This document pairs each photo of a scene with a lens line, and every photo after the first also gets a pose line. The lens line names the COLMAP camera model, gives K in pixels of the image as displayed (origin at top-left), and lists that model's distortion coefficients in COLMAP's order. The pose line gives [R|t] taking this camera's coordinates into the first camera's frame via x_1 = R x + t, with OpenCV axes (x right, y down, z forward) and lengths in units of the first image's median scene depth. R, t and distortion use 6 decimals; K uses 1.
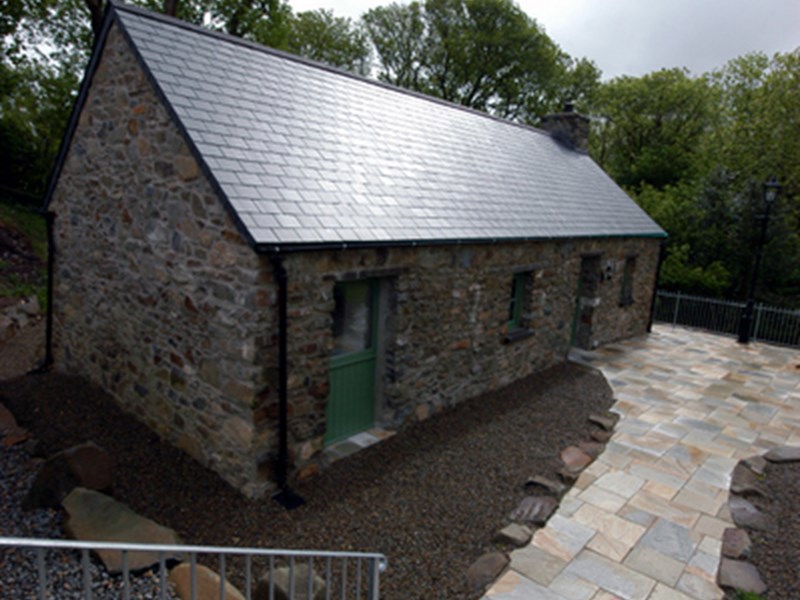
lens RADIAL K [[527.6, 0, 400.0], [0, 527.6, 300.0], [0, 0, 1]] dist [-0.000194, 0.000396]
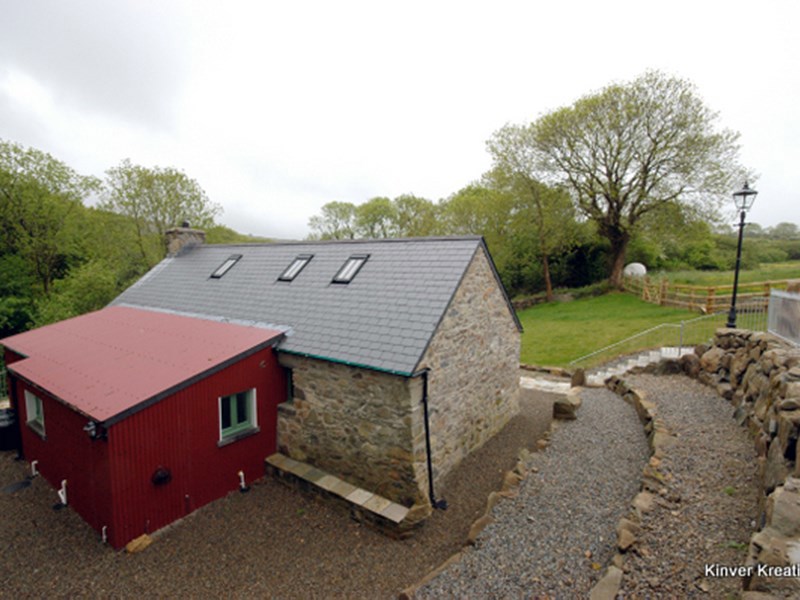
lens RADIAL K [[399.4, 0, 400.0], [0, 399.4, 300.0], [0, 0, 1]] dist [-0.000203, 0.000012]
pose [[-0.121637, -0.141352, 0.982458, -1.819622], [0.150146, 0.975797, 0.158983, -0.561443], [-0.981153, 0.166850, -0.097469, 1.351245]]
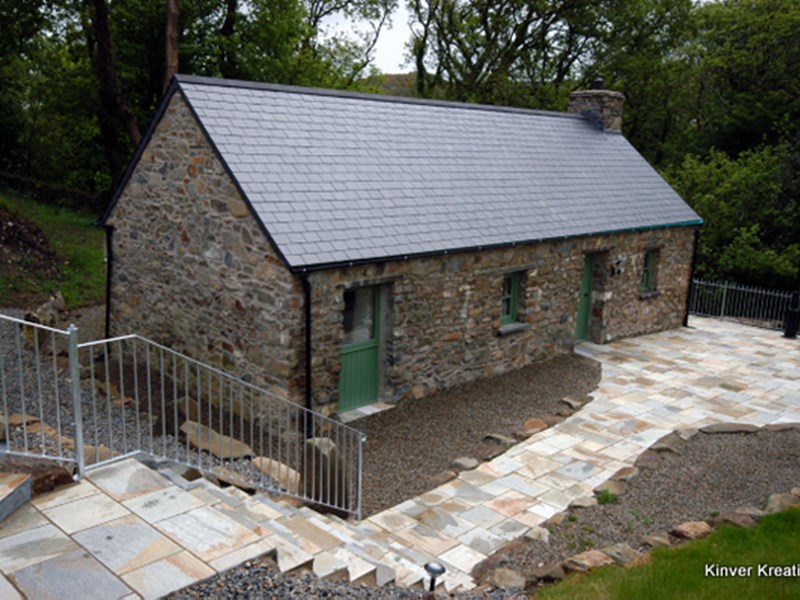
lens RADIAL K [[743.8, 0, 400.0], [0, 743.8, 300.0], [0, 0, 1]] dist [0.000379, 0.000528]
pose [[0.997964, -0.003061, -0.063706, 0.119882], [0.004647, 0.999683, 0.024762, -0.044974], [0.063610, -0.025008, 0.997661, -0.767335]]
